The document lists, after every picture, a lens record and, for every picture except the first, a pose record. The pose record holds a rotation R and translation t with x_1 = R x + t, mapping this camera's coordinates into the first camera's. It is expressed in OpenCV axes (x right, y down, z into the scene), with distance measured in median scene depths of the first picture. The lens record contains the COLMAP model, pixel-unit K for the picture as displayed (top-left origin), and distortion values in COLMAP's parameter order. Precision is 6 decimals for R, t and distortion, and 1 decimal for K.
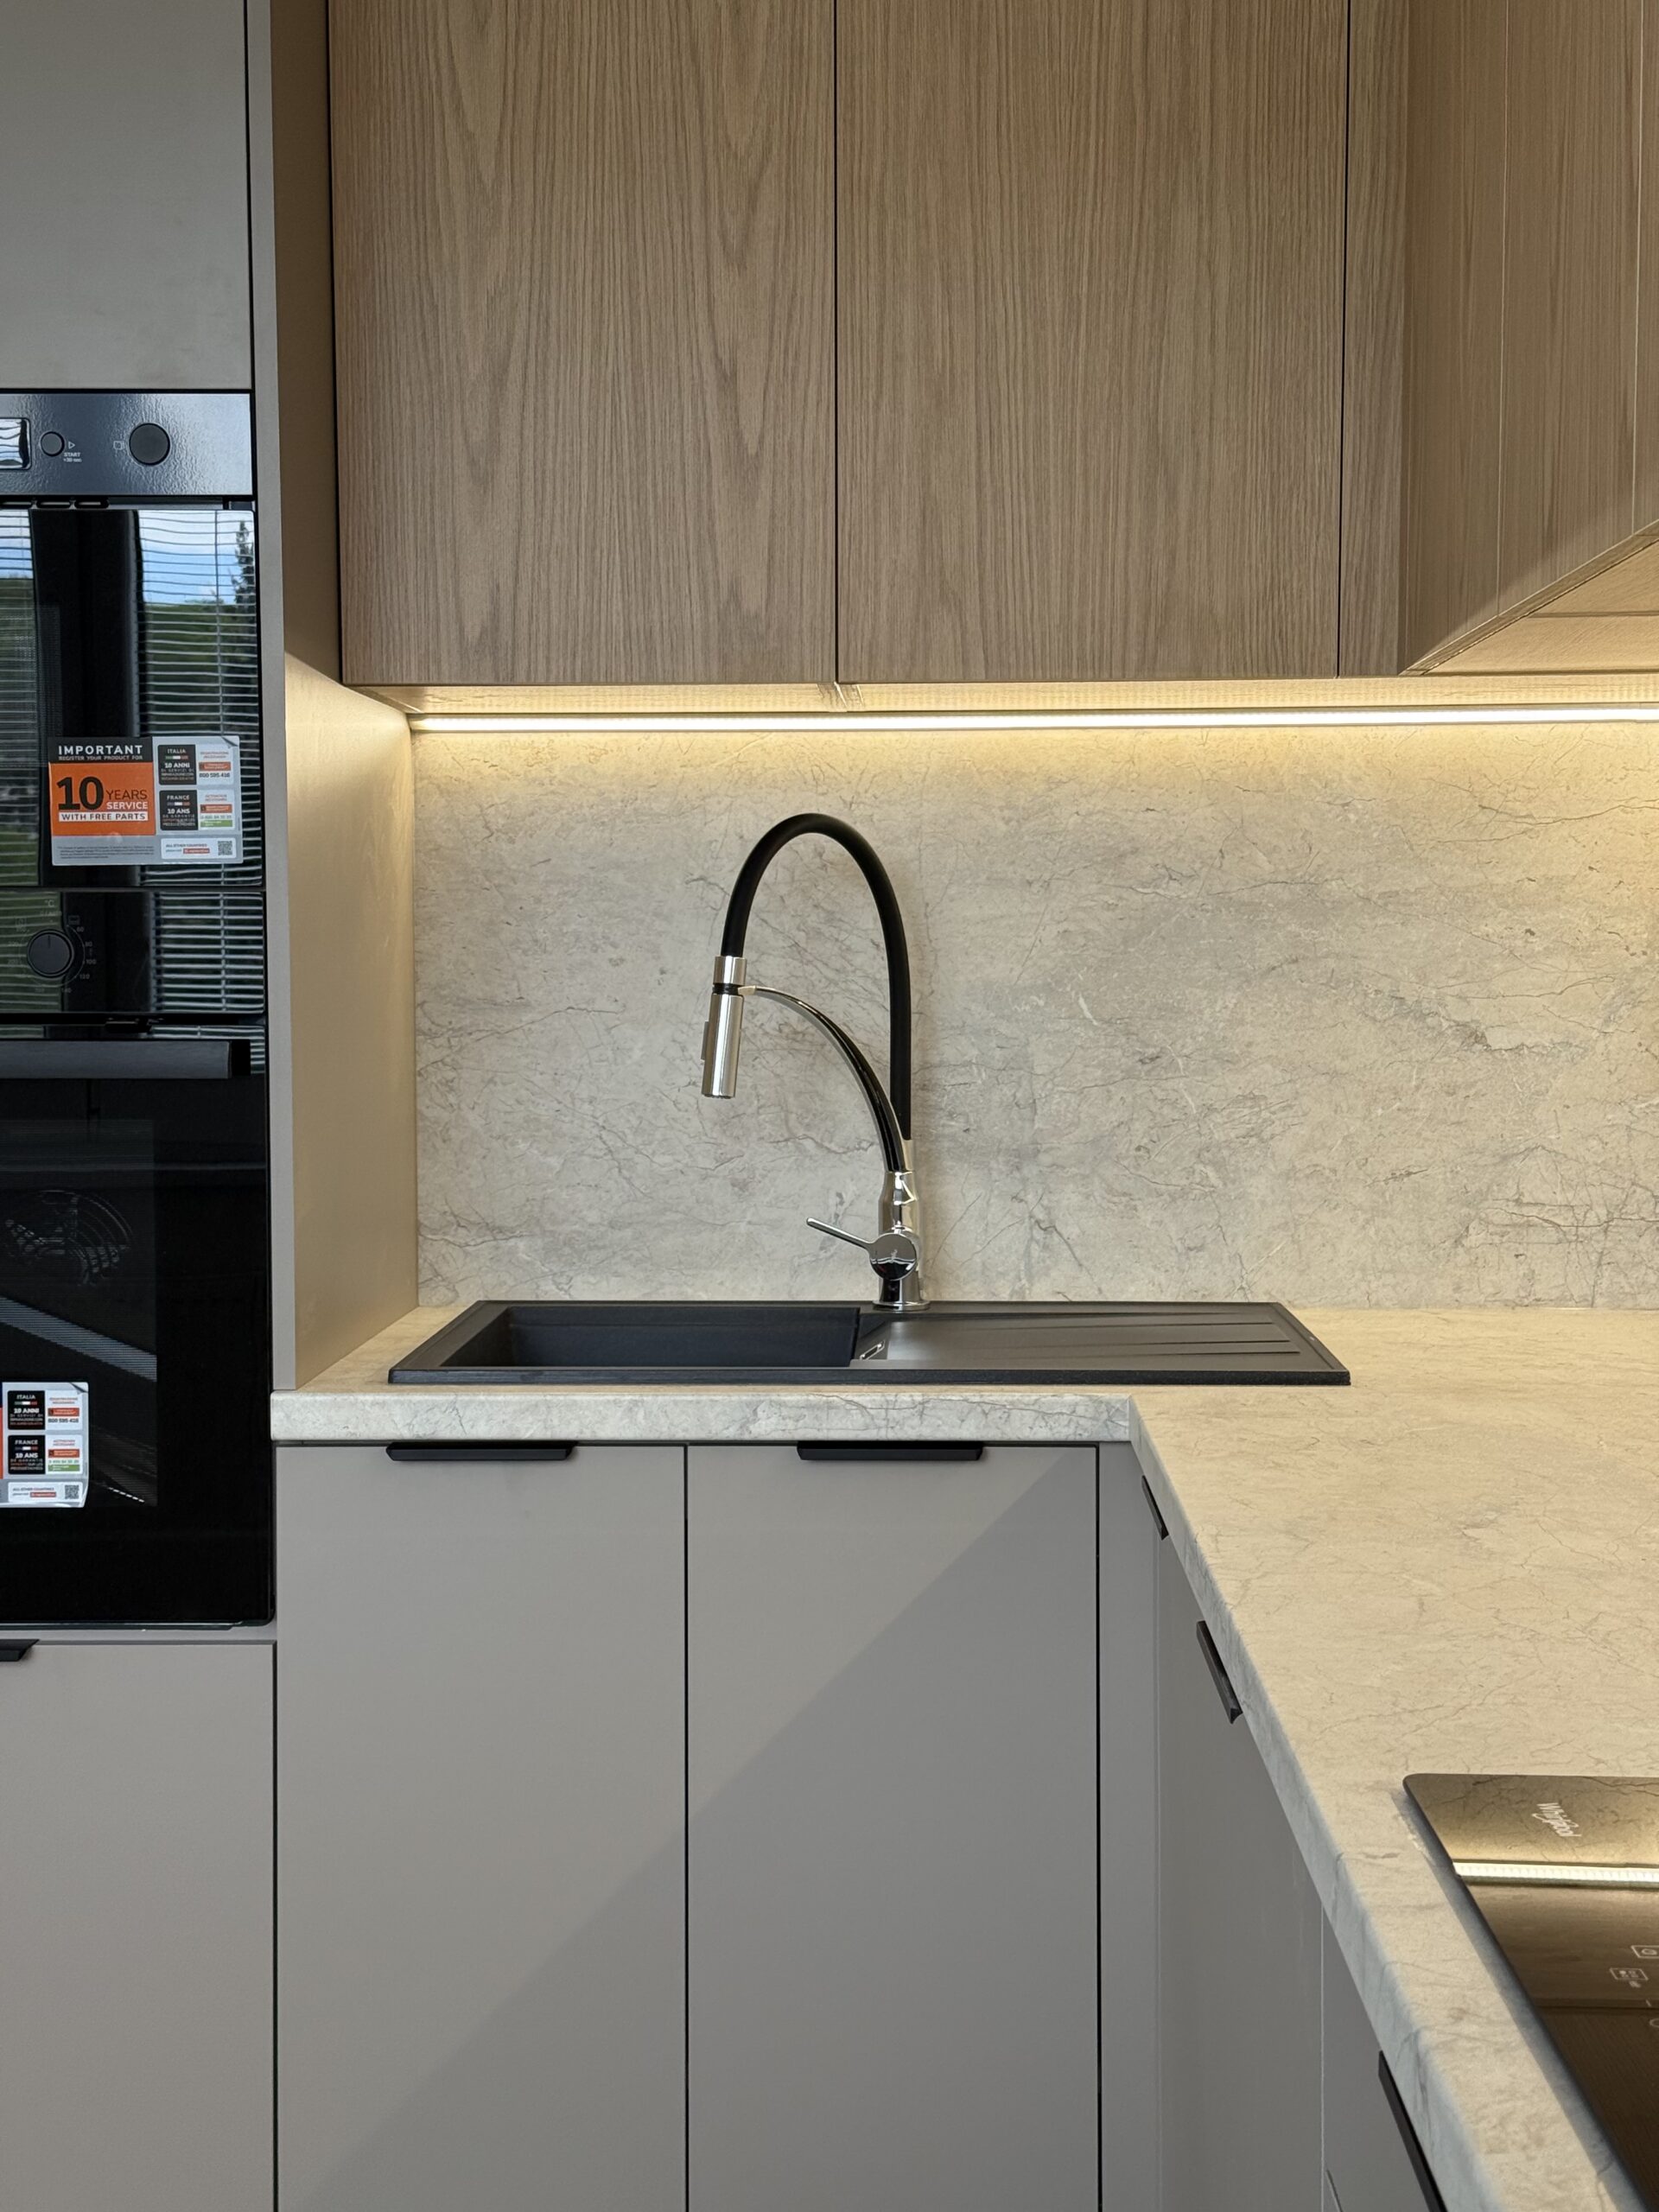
lens RADIAL K [[3093.3, 0, 822.9], [0, 3093.3, 1119.8], [0, 0, 1]] dist [0.156714, 0.000000]
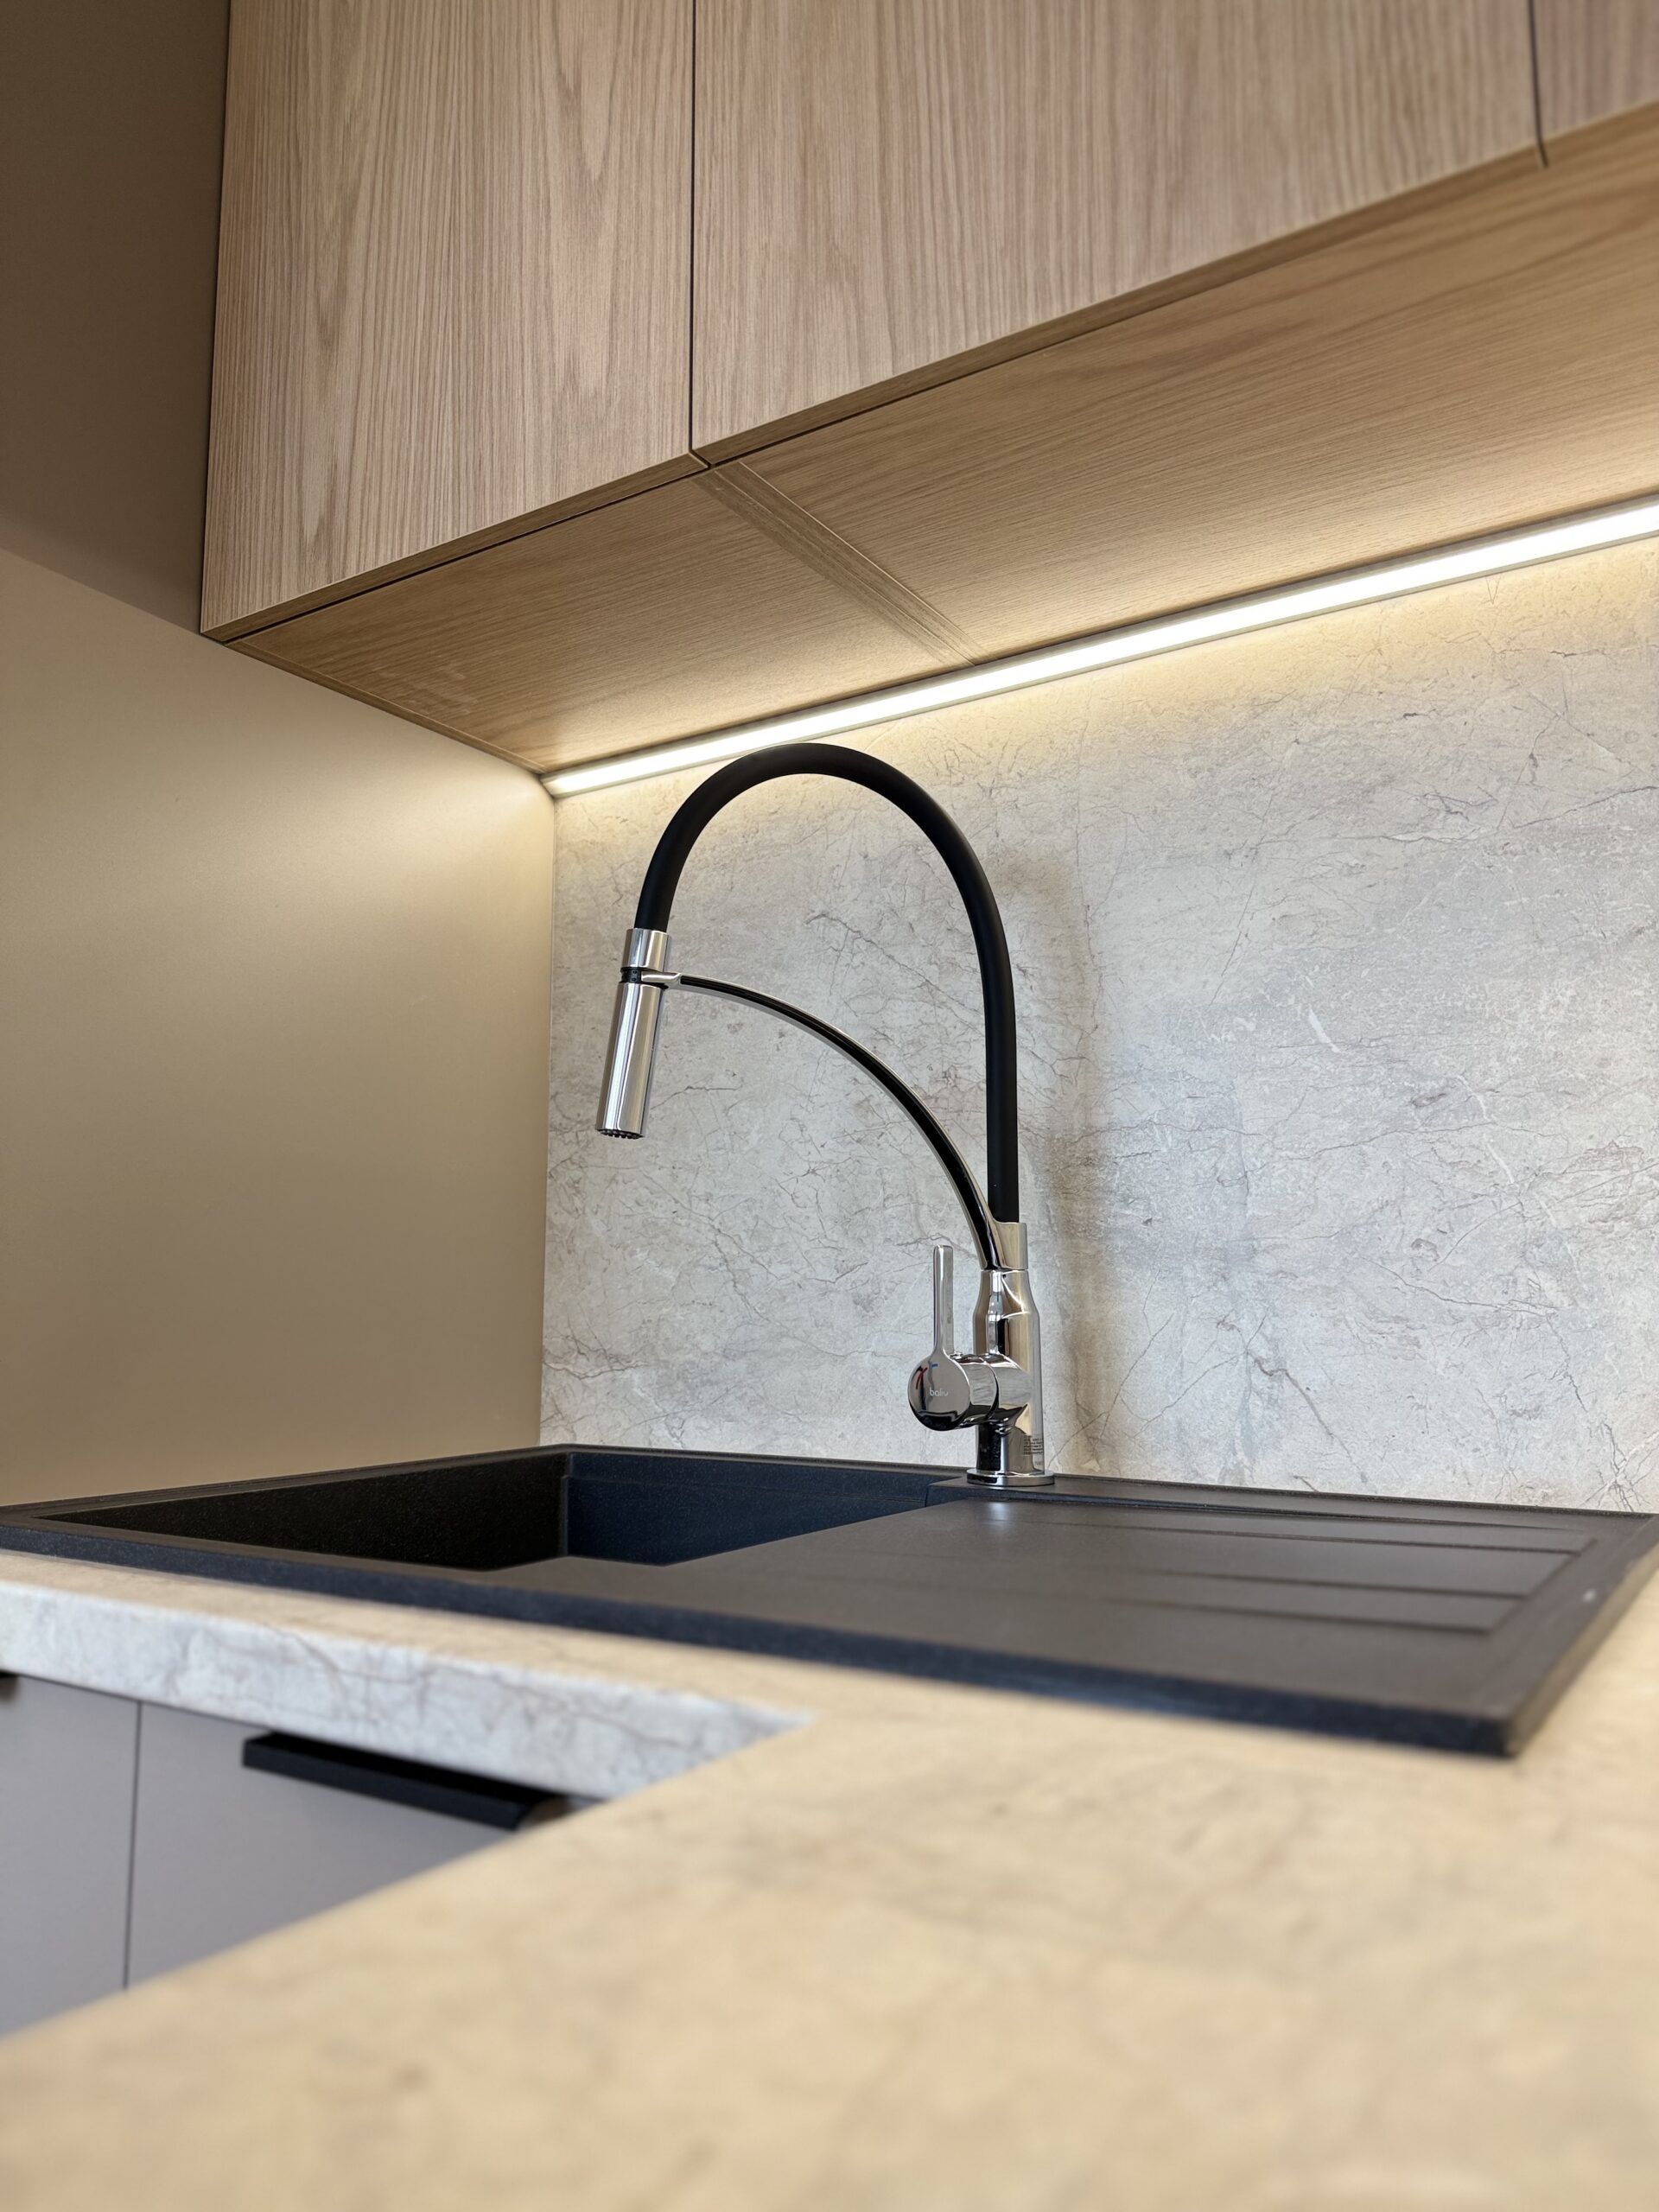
lens RADIAL K [[1565.0, 0, 809.6], [0, 1565.0, 1102.7], [0, 0, 1]] dist [0.055822, -0.065952]
pose [[0.858746, -0.062866, -0.508531, 0.160487], [-0.031069, 0.984231, -0.174139, 0.040271], [0.511459, 0.165341, 0.843251, 0.673249]]
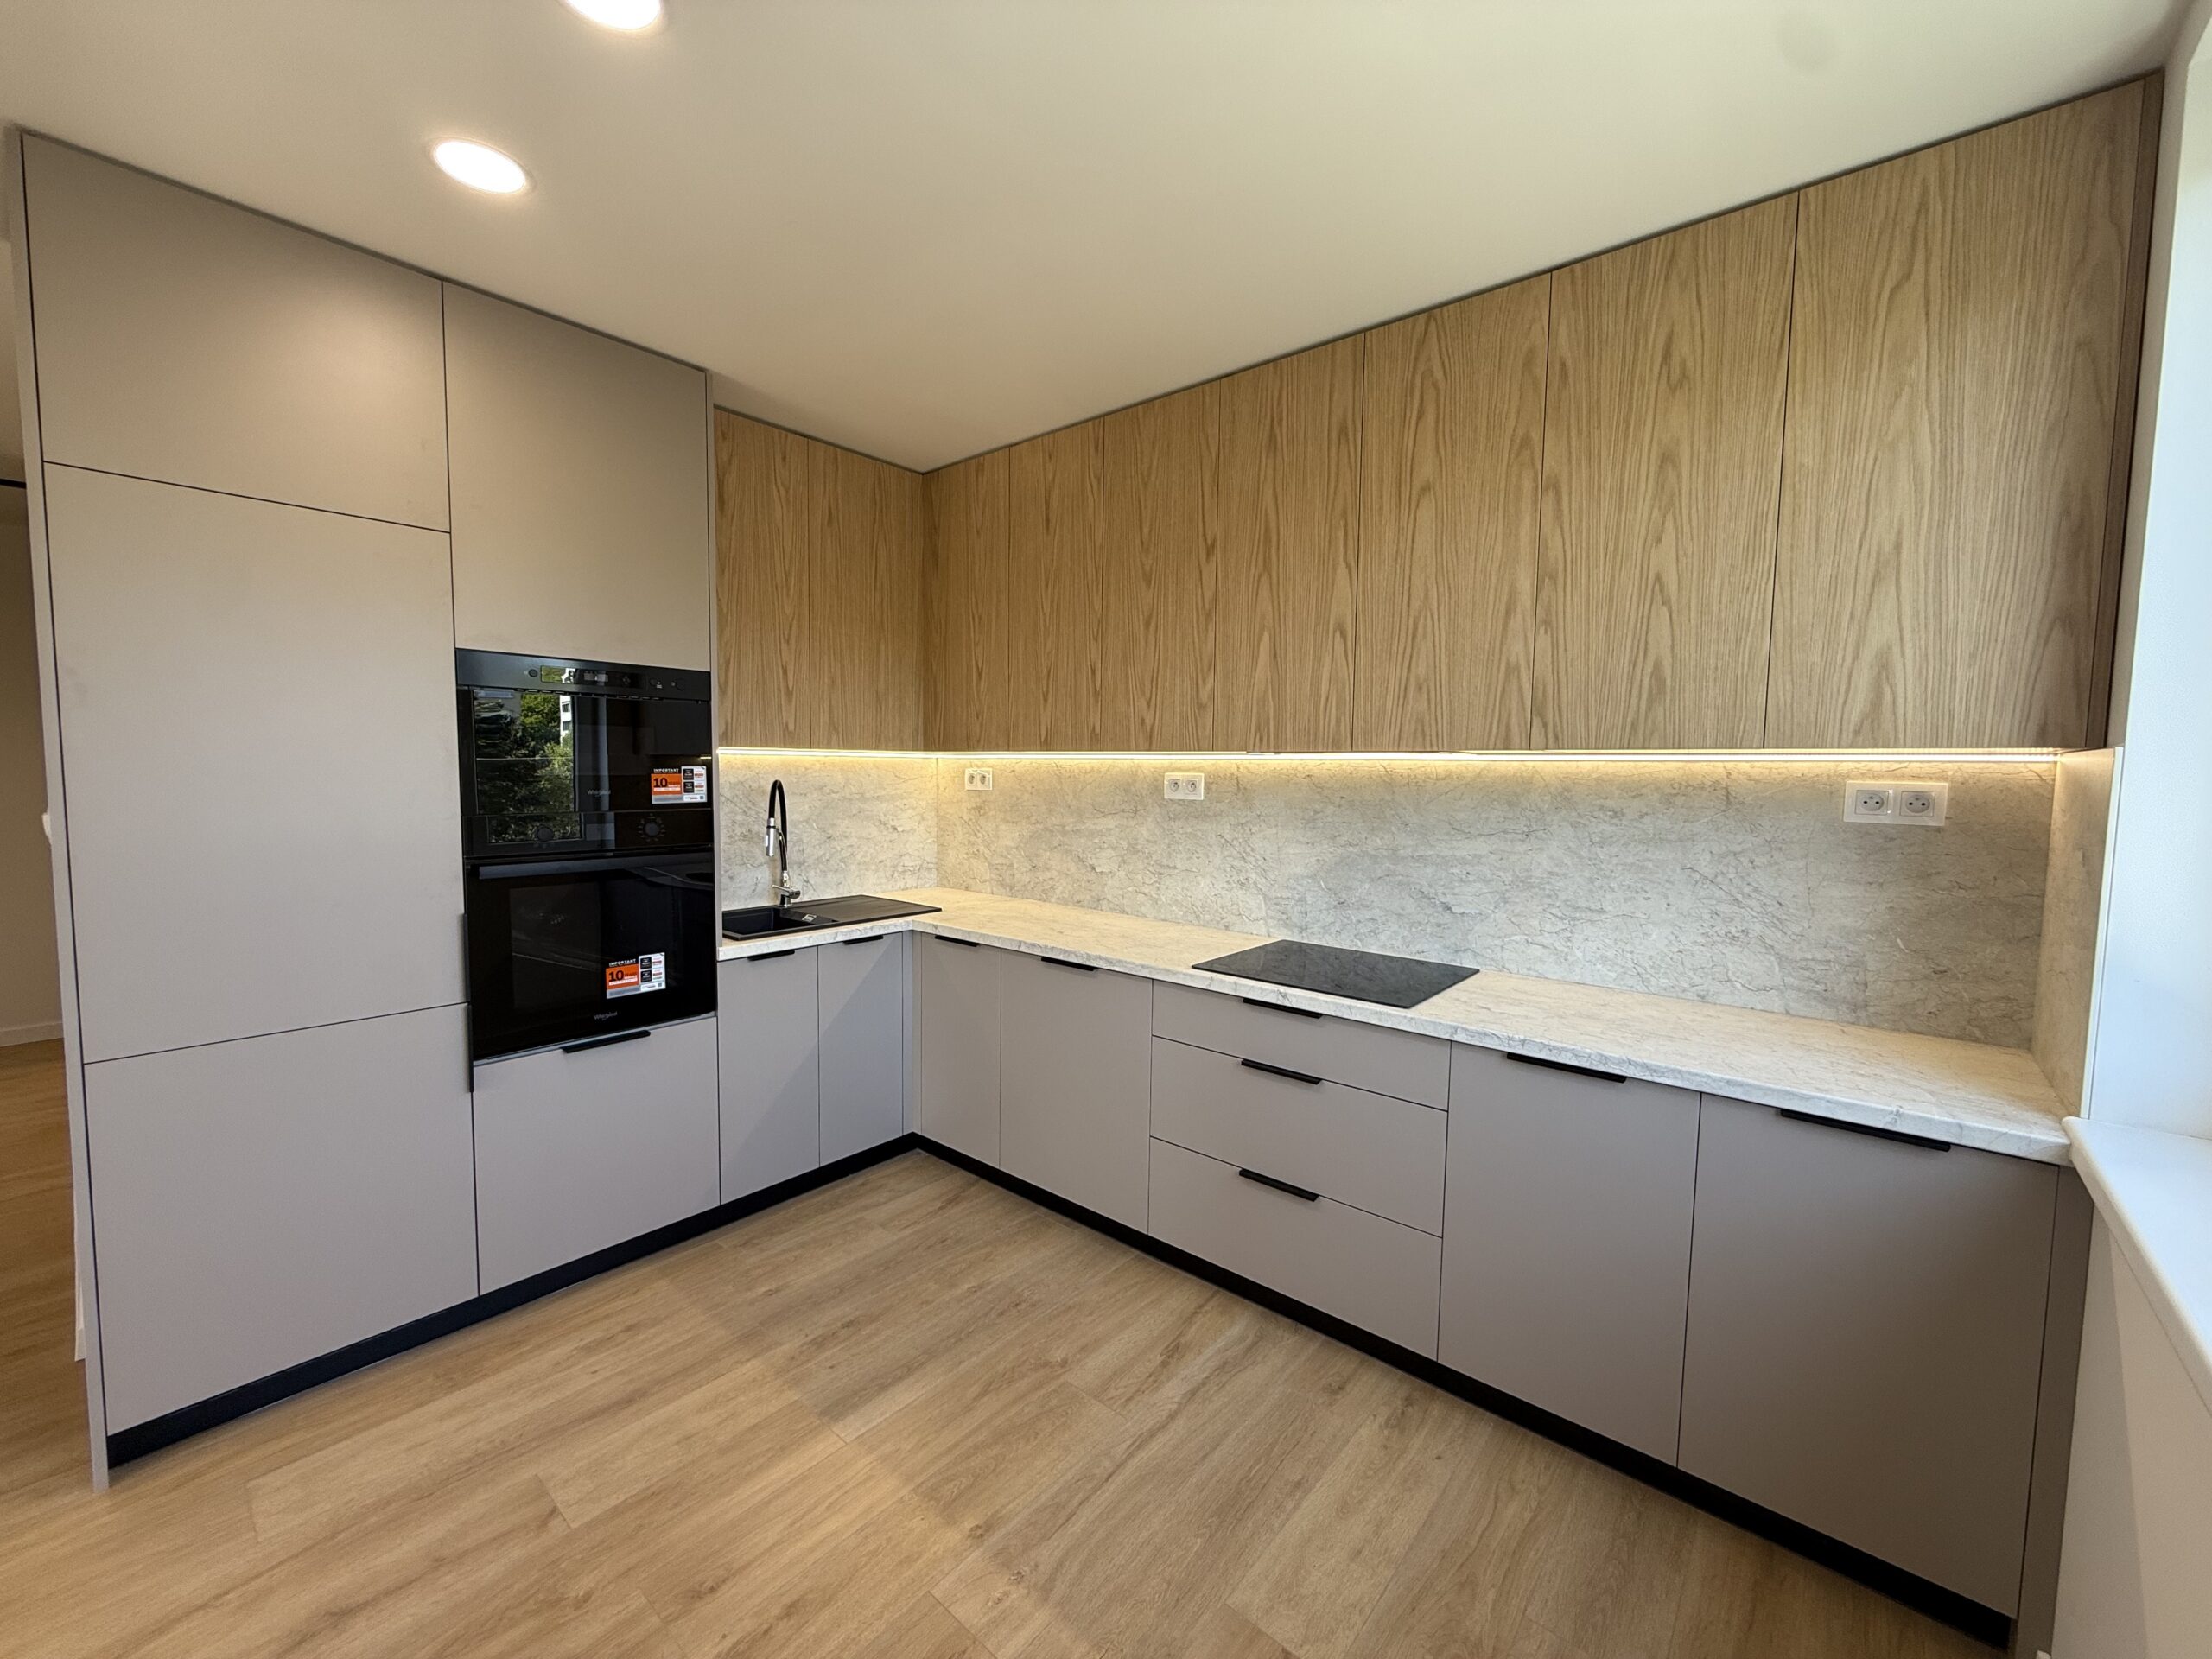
lens RADIAL K [[878.8, 0, 1104.9], [0, 878.8, 831.0], [0, 0, 1]] dist [-0.000221, -0.000001]
pose [[0.615562, -0.046464, 0.786717, -0.574813], [0.030643, 0.998917, 0.035020, -0.057553], [-0.787492, 0.002550, 0.616319, 0.013894]]
